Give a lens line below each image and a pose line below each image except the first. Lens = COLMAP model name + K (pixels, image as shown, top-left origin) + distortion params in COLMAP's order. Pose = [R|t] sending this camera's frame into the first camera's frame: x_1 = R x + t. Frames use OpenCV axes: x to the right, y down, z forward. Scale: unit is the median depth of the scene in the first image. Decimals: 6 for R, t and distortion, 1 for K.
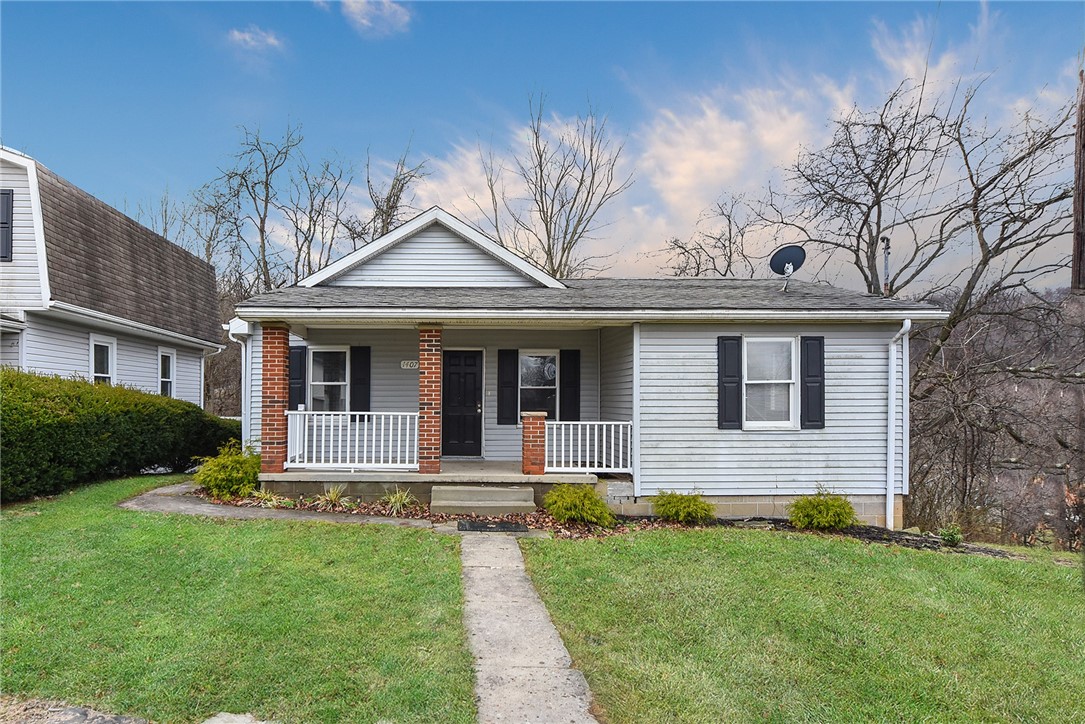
lens RADIAL K [[437.2, 0, 542.5], [0, 437.2, 360.8], [0, 0, 1]] dist [0.000474, -0.000690]
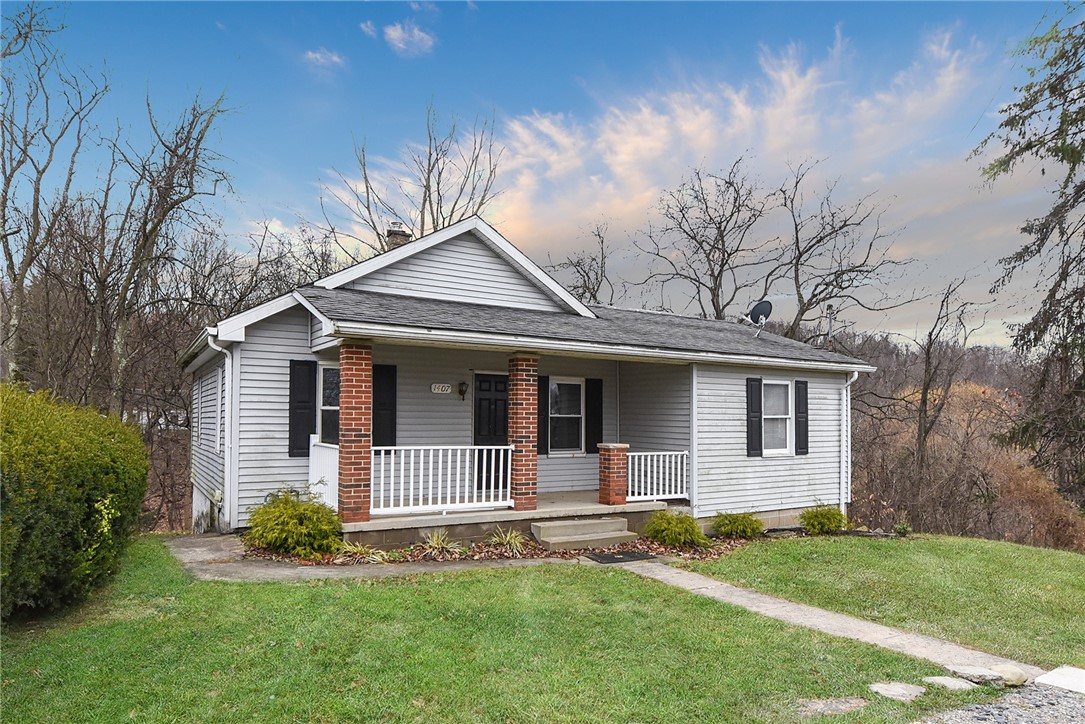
lens RADIAL K [[505.3, 0, 542.6], [0, 505.3, 362.2], [0, 0, 1]] dist [-0.006248, -0.000032]
pose [[0.909989, 0.055345, 0.410923, -0.675861], [-0.050288, 0.998467, -0.023115, -0.039360], [-0.411572, 0.000370, 0.911377, -0.016242]]
